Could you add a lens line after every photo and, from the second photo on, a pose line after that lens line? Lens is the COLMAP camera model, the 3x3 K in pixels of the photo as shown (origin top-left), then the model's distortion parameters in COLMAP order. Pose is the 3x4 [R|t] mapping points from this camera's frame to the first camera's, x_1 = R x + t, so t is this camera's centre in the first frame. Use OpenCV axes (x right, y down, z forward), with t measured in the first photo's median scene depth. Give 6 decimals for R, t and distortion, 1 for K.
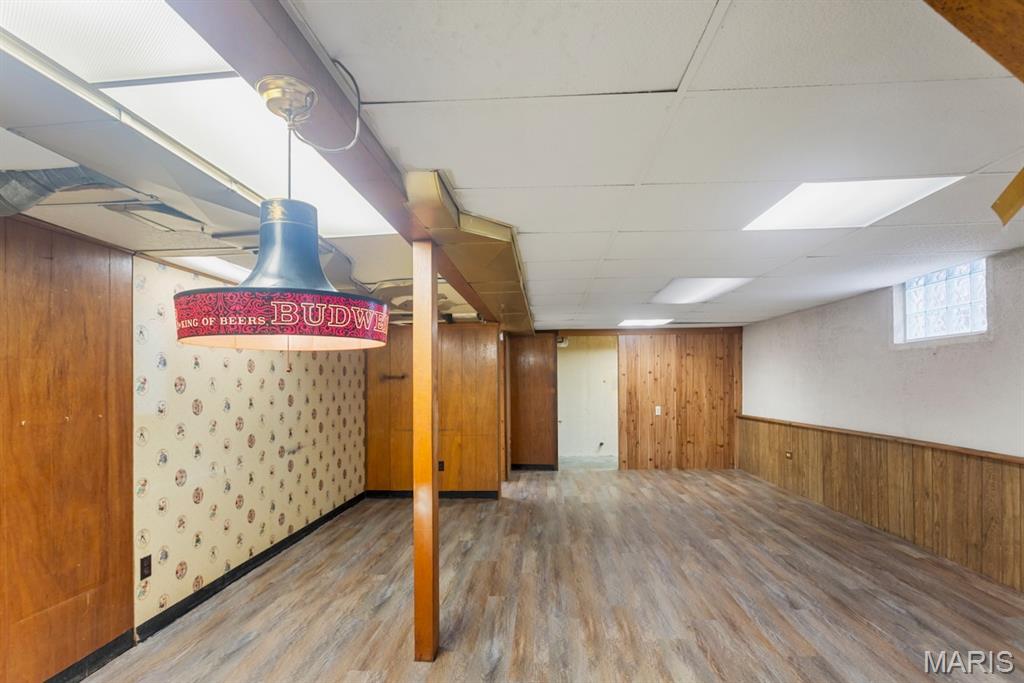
lens RADIAL K [[496.2, 0, 513.9], [0, 496.2, 374.3], [0, 0, 1]] dist [-0.019920, 0.007473]
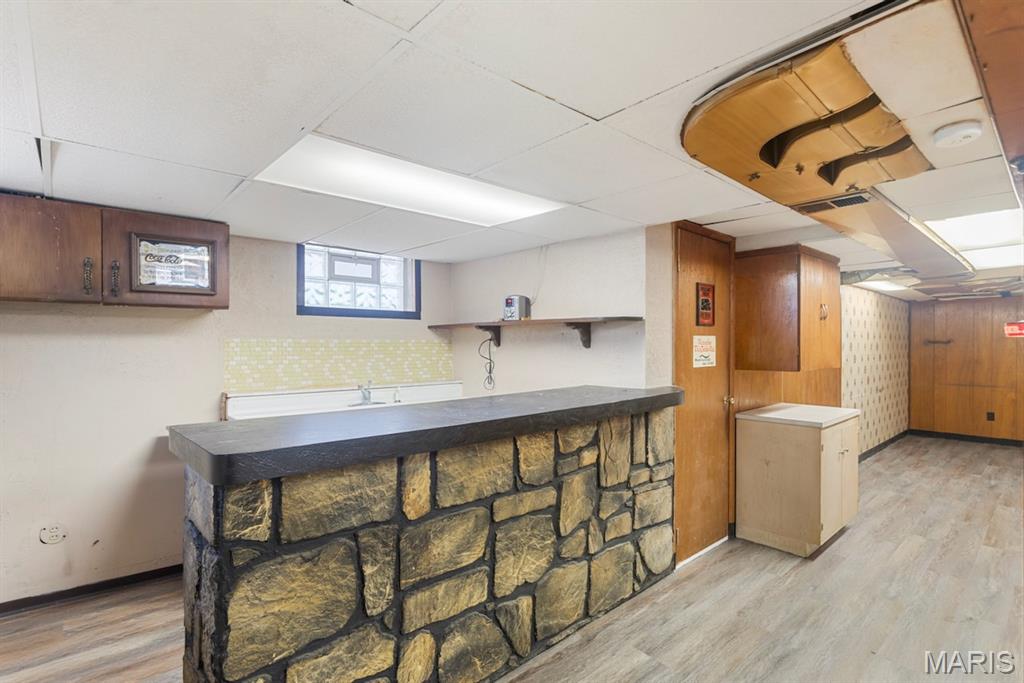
lens RADIAL K [[496.2, 0, 508.9], [0, 496.2, 337.5], [0, 0, 1]] dist [-0.019920, 0.007473]
pose [[0.711091, 0.007536, -0.703060, -0.168201], [-0.000759, 0.999950, 0.009950, -0.019269], [0.703100, -0.006542, 0.711061, -0.767794]]
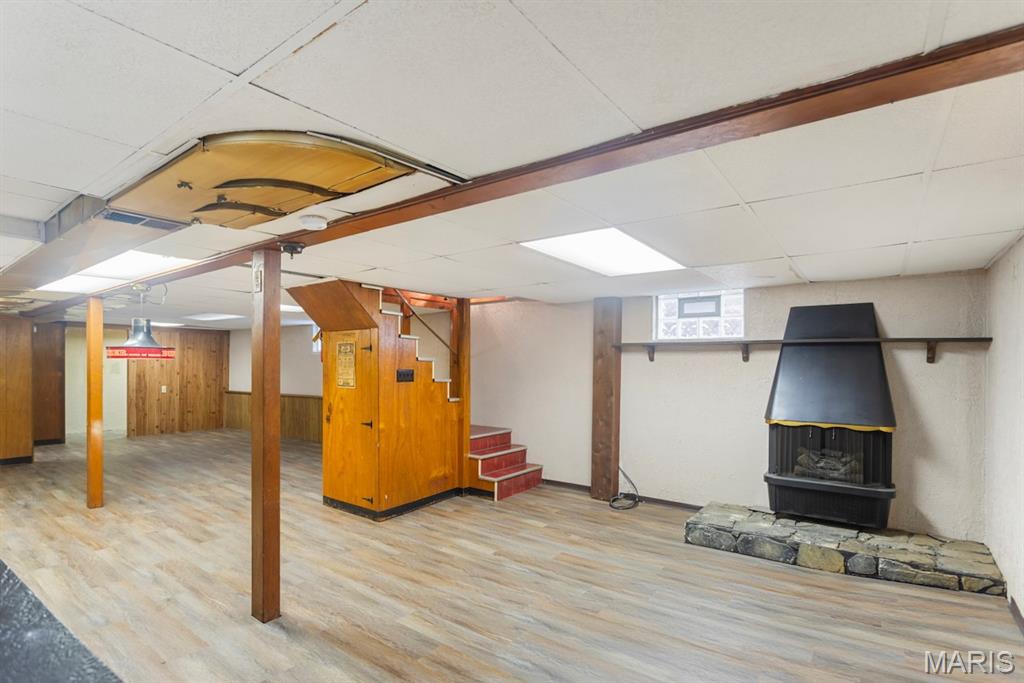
lens RADIAL K [[496.2, 0, 509.6], [0, 496.2, 372.1], [0, 0, 1]] dist [-0.019920, 0.007473]
pose [[0.542696, 0.003576, 0.839921, -0.477271], [-0.026214, 0.999576, 0.012681, -0.020494], [-0.839520, -0.028900, 0.542560, -0.741854]]
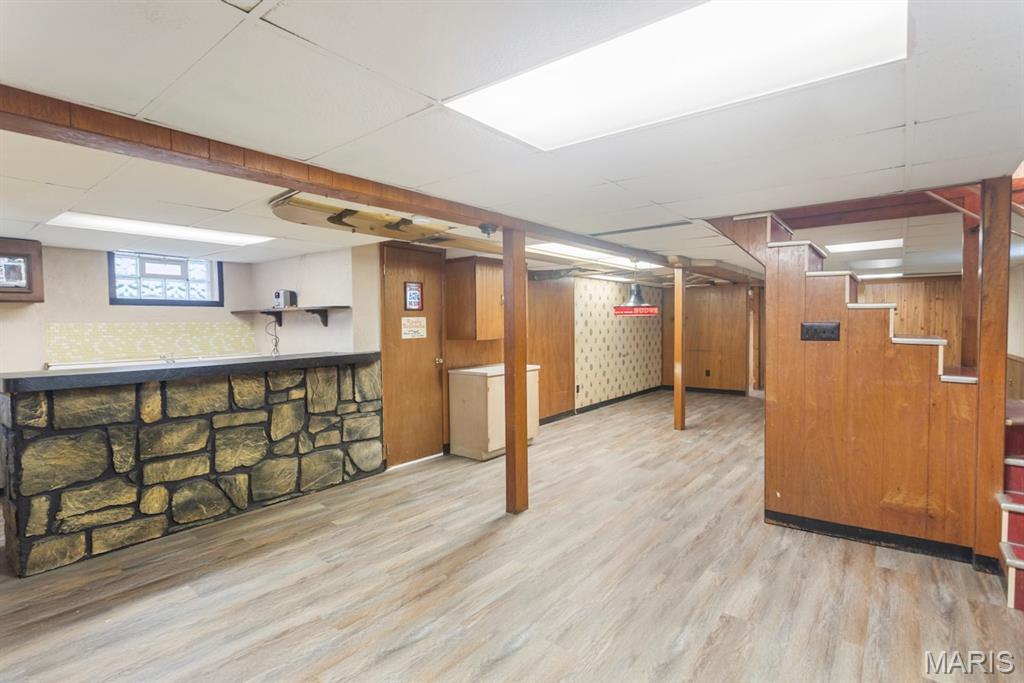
lens RADIAL K [[496.2, 0, 512.6], [0, 496.2, 338.1], [0, 0, 1]] dist [-0.019920, 0.007473]
pose [[0.821565, 0.023339, -0.569637, 0.292255], [0.007998, 0.998592, 0.052449, -0.024198], [0.570059, -0.047646, 0.820221, -0.813659]]
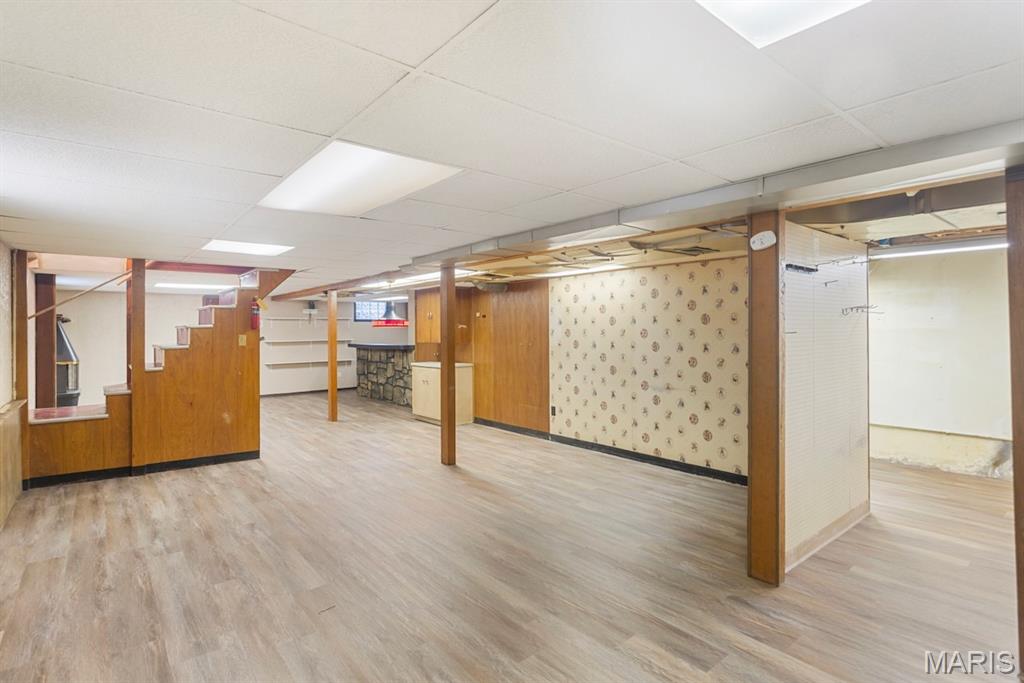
lens RADIAL K [[496.2, 0, 494.0], [0, 496.2, 318.9], [0, 0, 1]] dist [-0.019920, 0.007473]
pose [[-0.740226, 0.004283, -0.672345, 0.566974], [0.027584, 0.999331, -0.024003, 0.002603], [0.671792, -0.036314, -0.739849, 1.398233]]
